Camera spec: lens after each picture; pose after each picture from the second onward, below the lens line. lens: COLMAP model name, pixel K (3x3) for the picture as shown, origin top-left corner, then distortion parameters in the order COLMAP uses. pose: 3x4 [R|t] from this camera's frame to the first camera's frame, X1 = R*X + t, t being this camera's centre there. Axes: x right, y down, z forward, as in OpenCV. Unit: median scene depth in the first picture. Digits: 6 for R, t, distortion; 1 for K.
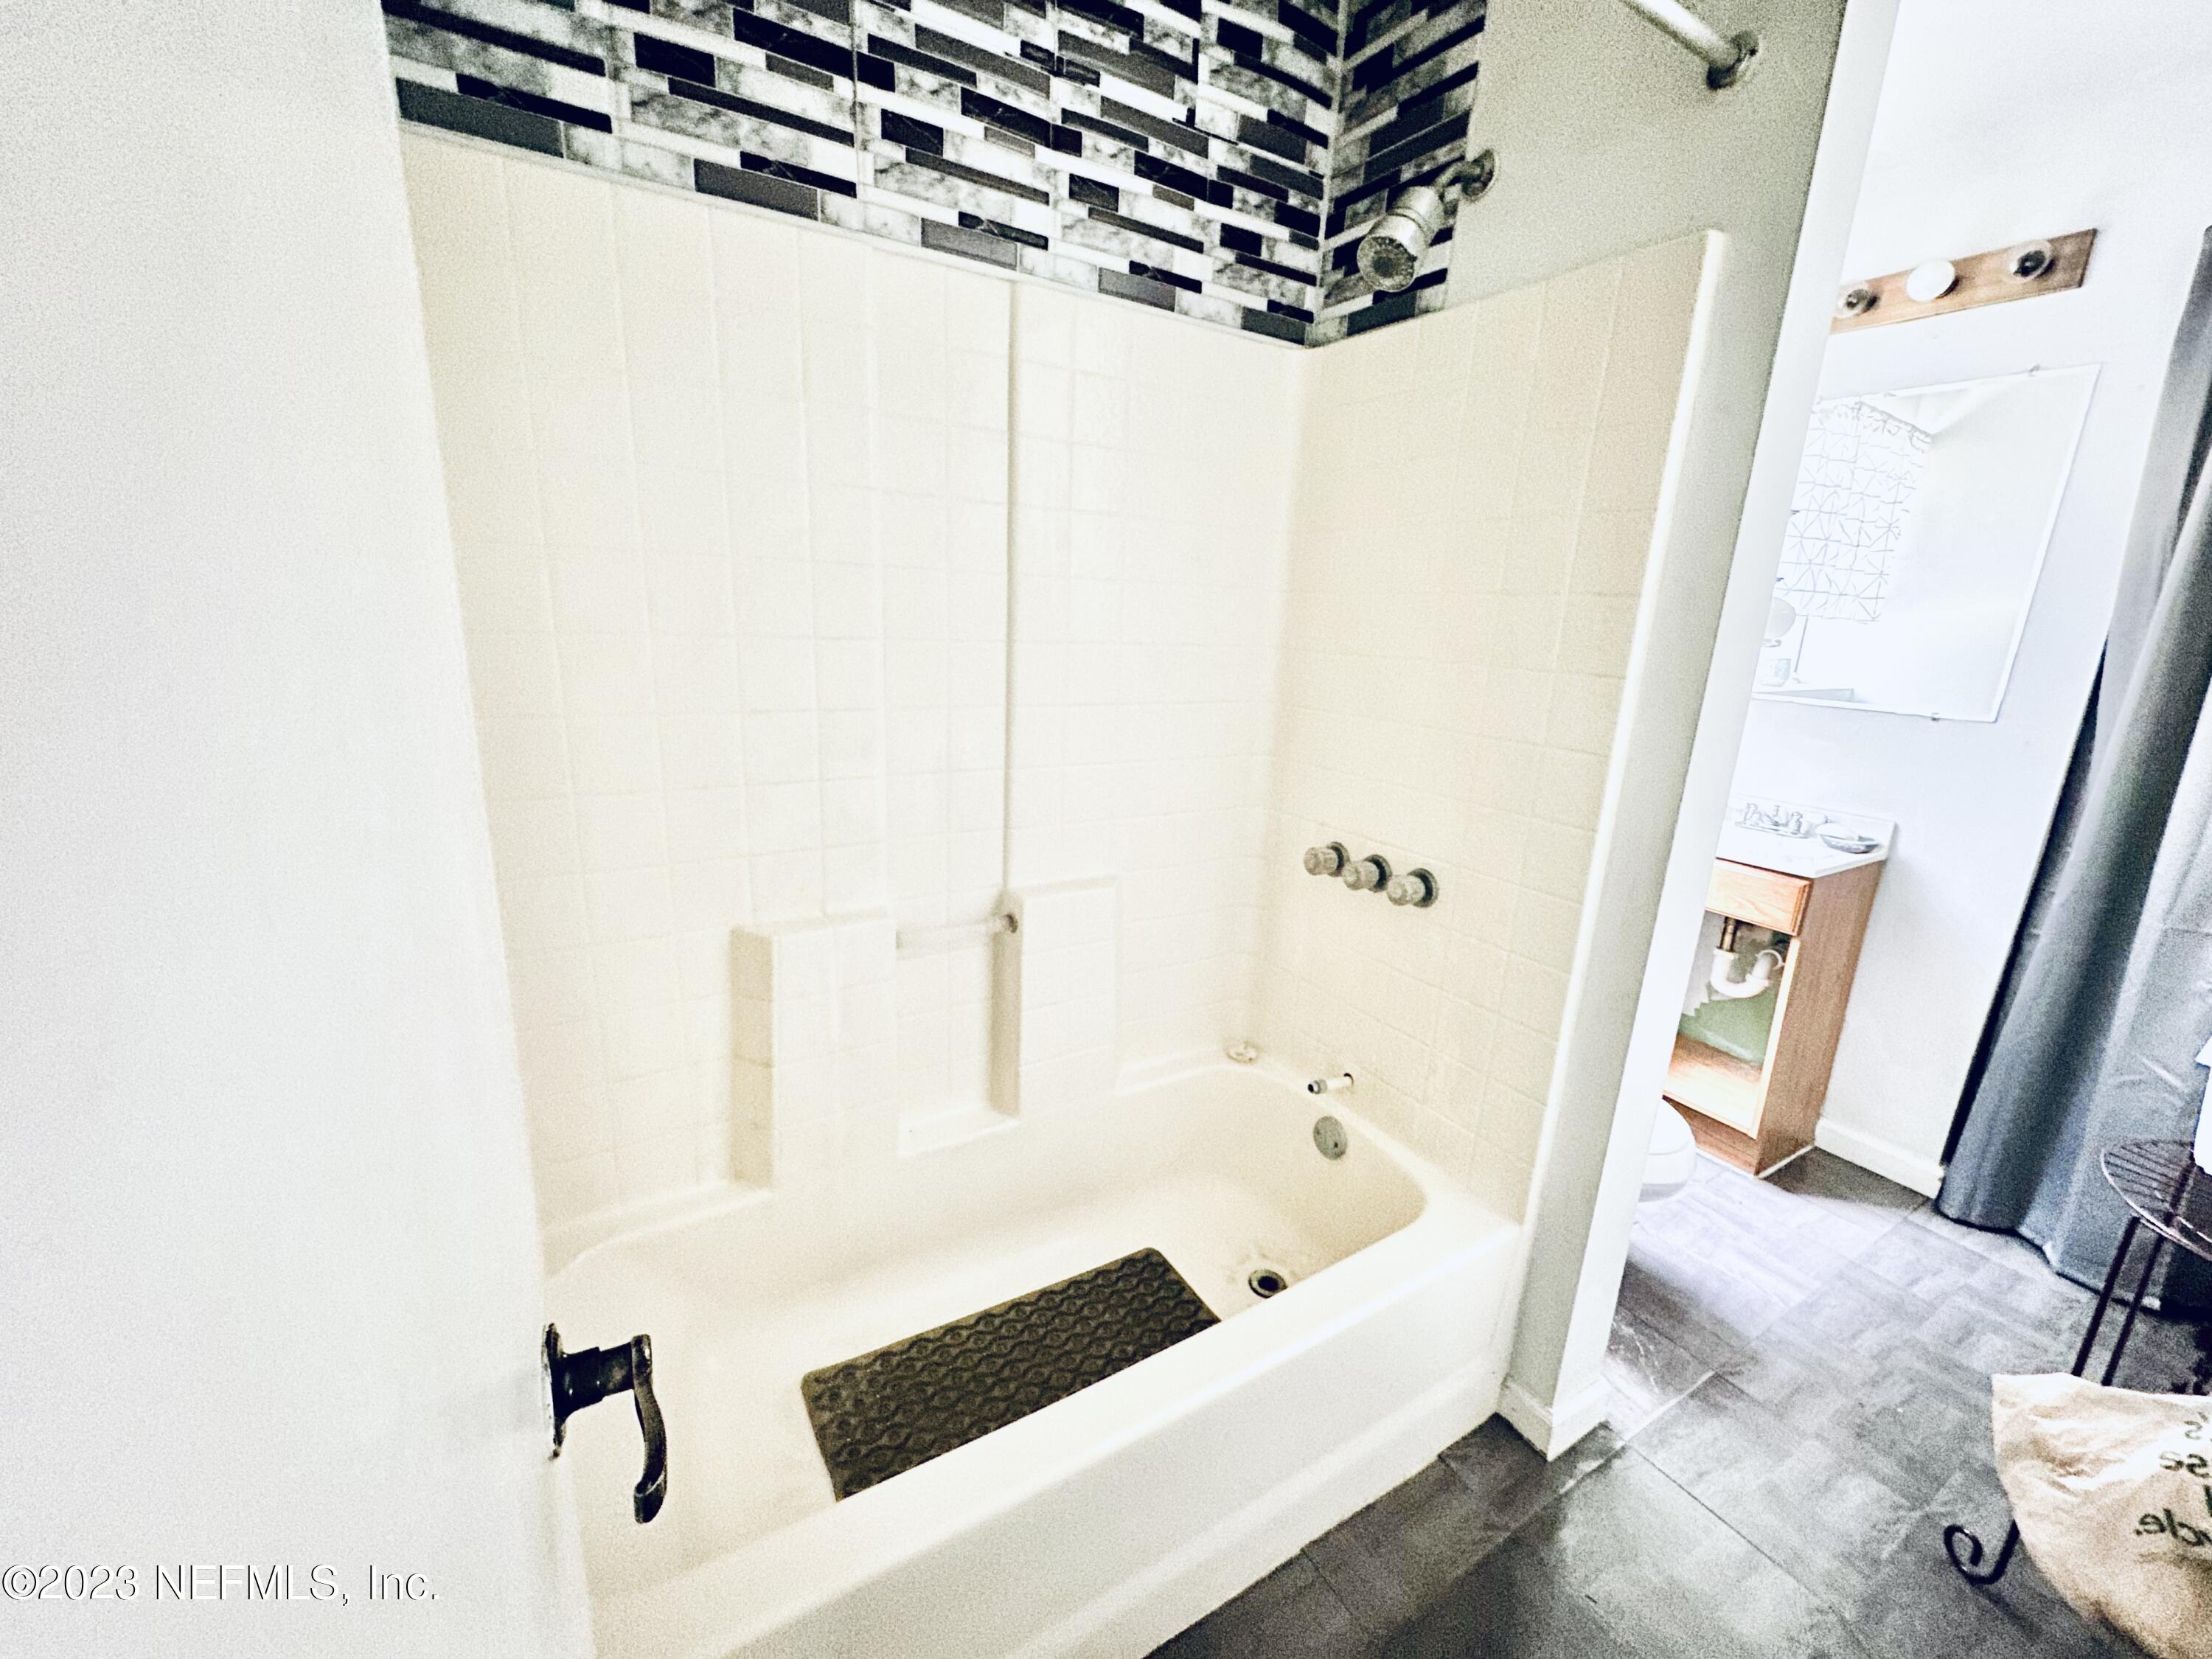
lens RADIAL K [[883.2, 0, 1098.0], [0, 883.2, 831.7], [0, 0, 1]] dist [-0.004218, 0.000654]
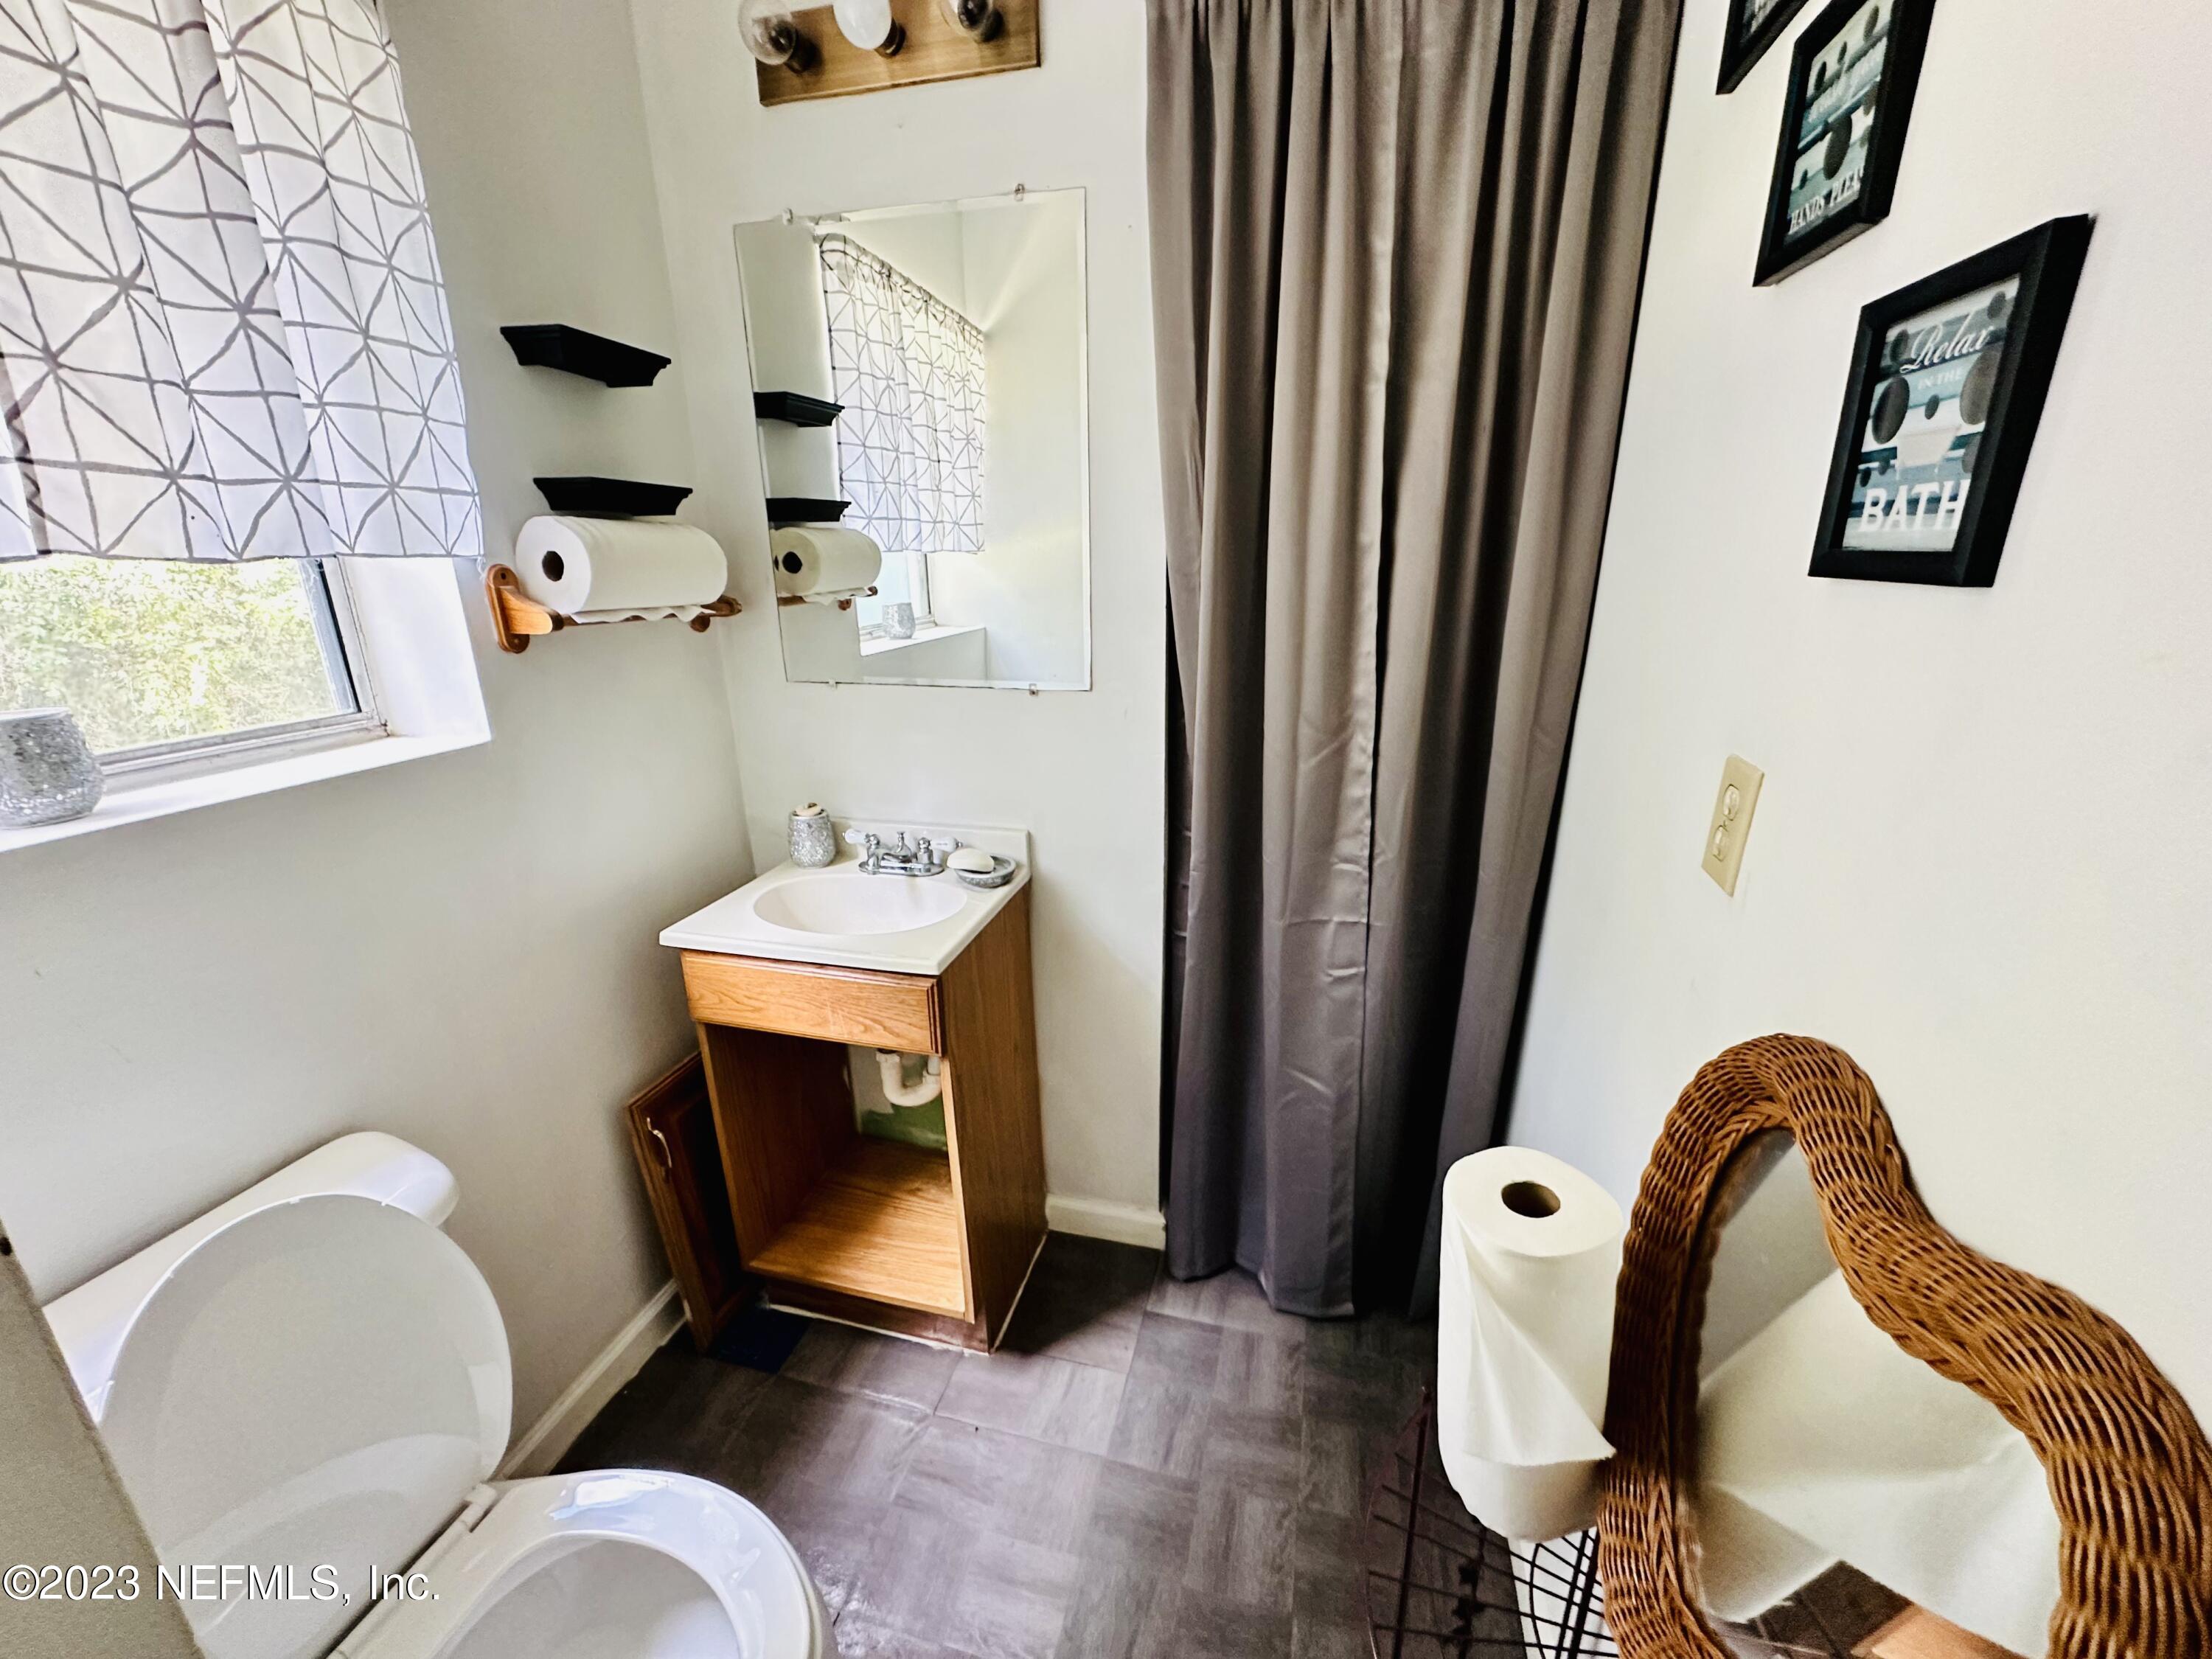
lens RADIAL K [[883.2, 0, 1104.6], [0, 883.2, 835.1], [0, 0, 1]] dist [-0.004218, 0.000654]
pose [[0.709684, -0.262199, 0.653912, 0.480544], [0.213459, 0.964562, 0.155095, -0.115776], [-0.671404, 0.029515, 0.740503, 0.415958]]
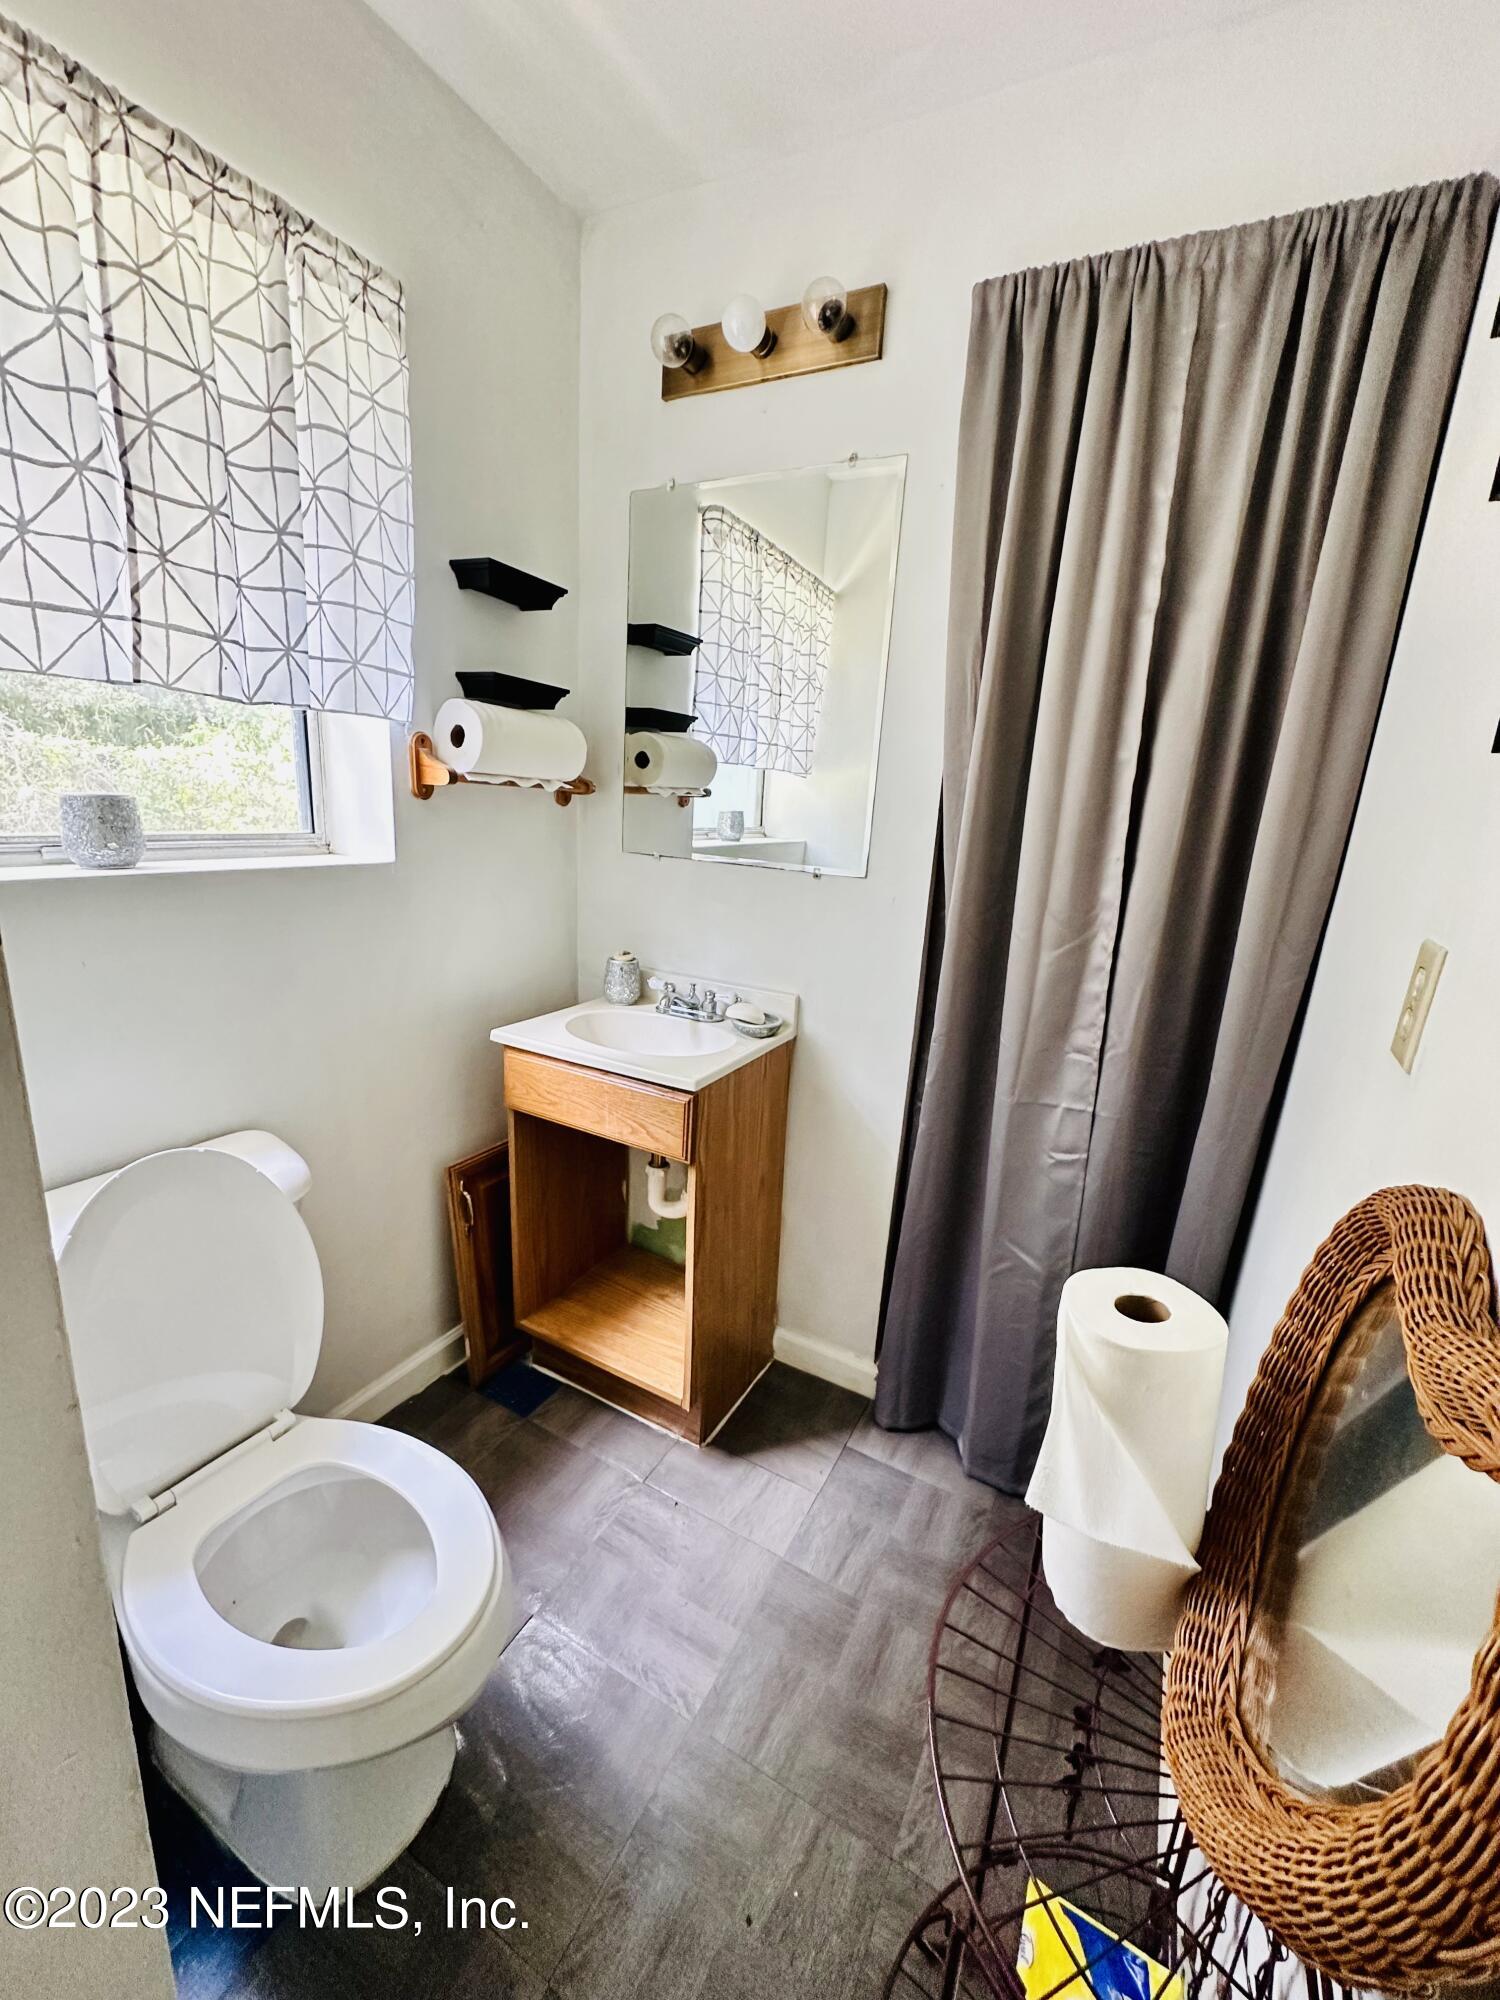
lens RADIAL K [[798.6, 0, 747.6], [0, 798.6, 1003.9], [0, 0, 1]] dist [-0.004218, 0.000654]
pose [[0.858794, -0.119134, 0.498277, 0.493132], [0.104563, 0.992874, 0.057171, -0.055540], [-0.501537, 0.003003, 0.865131, 0.360074]]
